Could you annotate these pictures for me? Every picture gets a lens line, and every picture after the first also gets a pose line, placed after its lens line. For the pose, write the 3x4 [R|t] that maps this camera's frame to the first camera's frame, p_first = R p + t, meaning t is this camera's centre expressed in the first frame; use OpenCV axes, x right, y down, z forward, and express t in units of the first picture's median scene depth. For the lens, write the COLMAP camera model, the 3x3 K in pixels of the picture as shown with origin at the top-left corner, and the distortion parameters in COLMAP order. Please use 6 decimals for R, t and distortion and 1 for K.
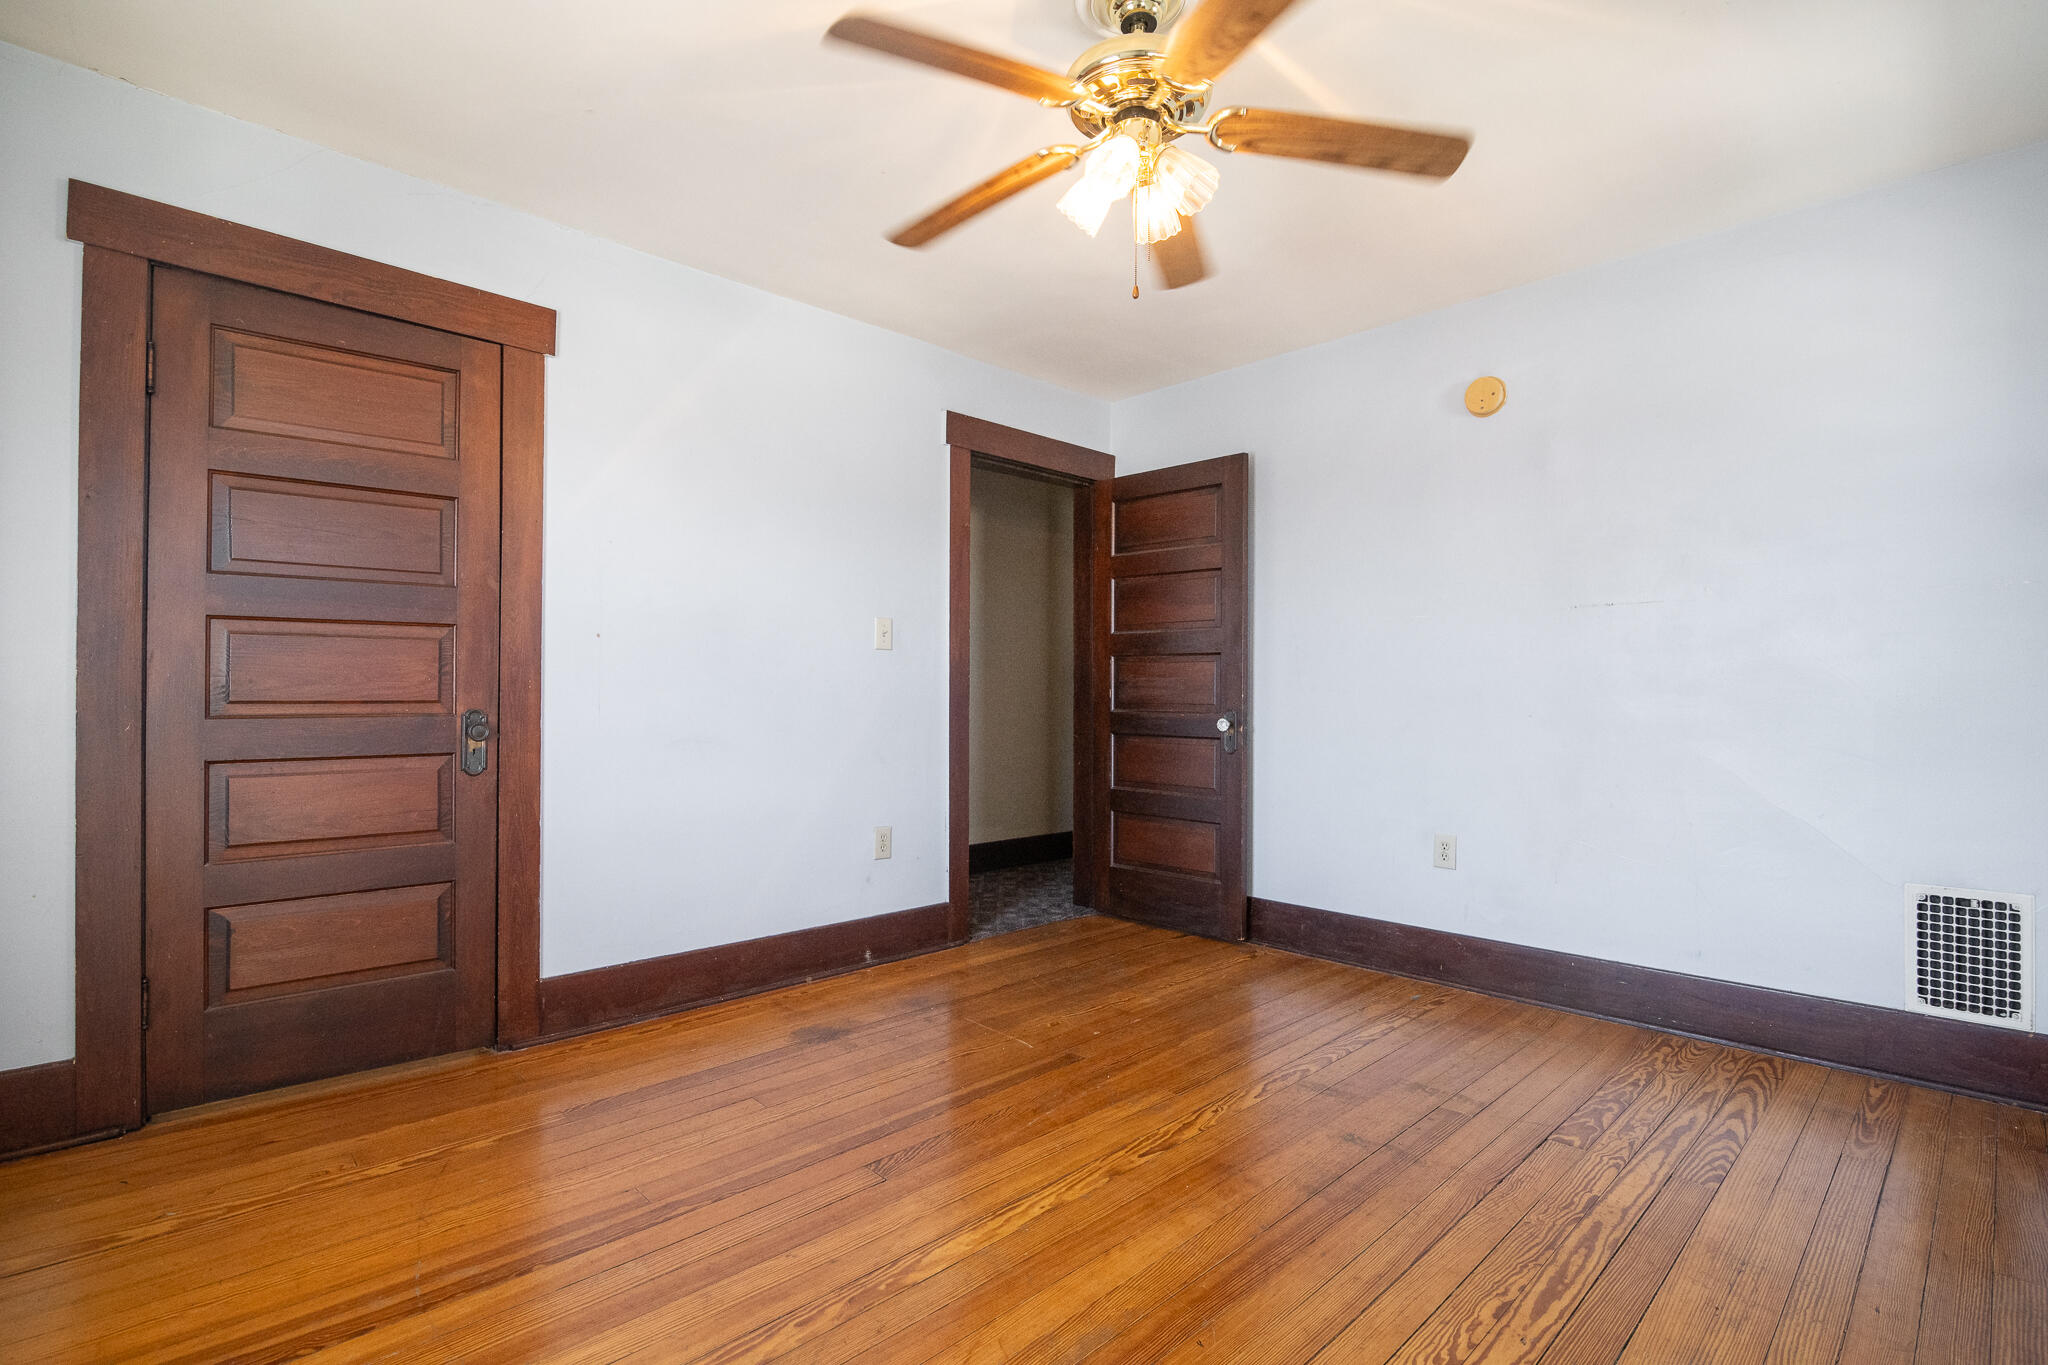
lens RADIAL K [[965.4, 0, 1032.0], [0, 965.4, 681.6], [0, 0, 1]] dist [-0.016236, -0.000434]
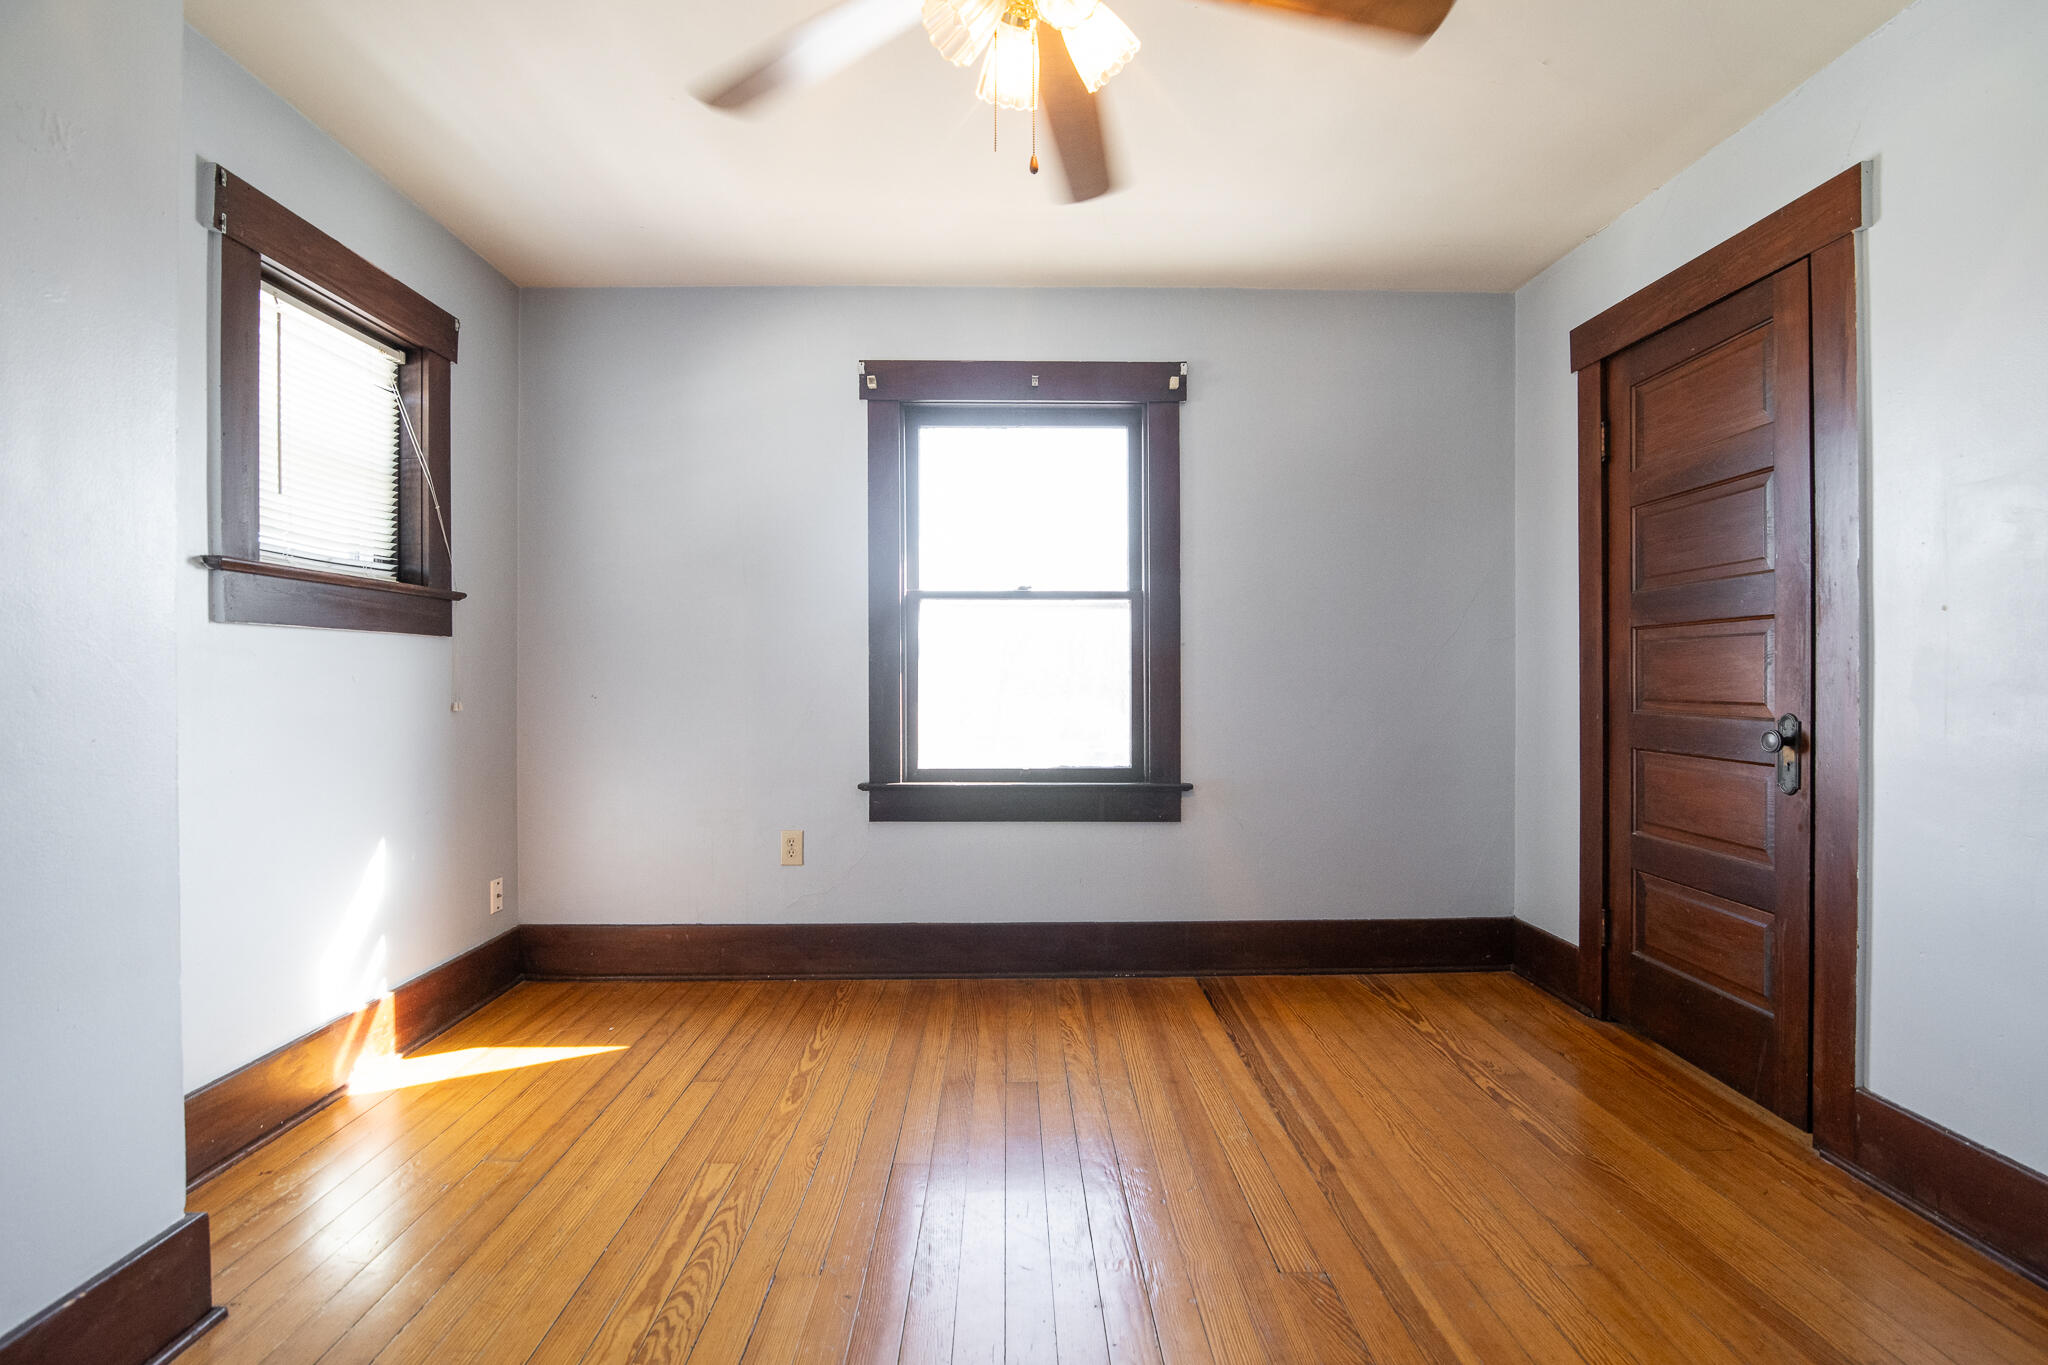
lens RADIAL K [[965.4, 0, 1032.0], [0, 965.4, 681.6], [0, 0, 1]] dist [-0.016236, -0.000434]
pose [[-0.682905, 0.000664, -0.730506, 0.528439], [0.004463, 0.999985, -0.003263, 0.000147], [0.730493, -0.005488, -0.682898, 1.224146]]
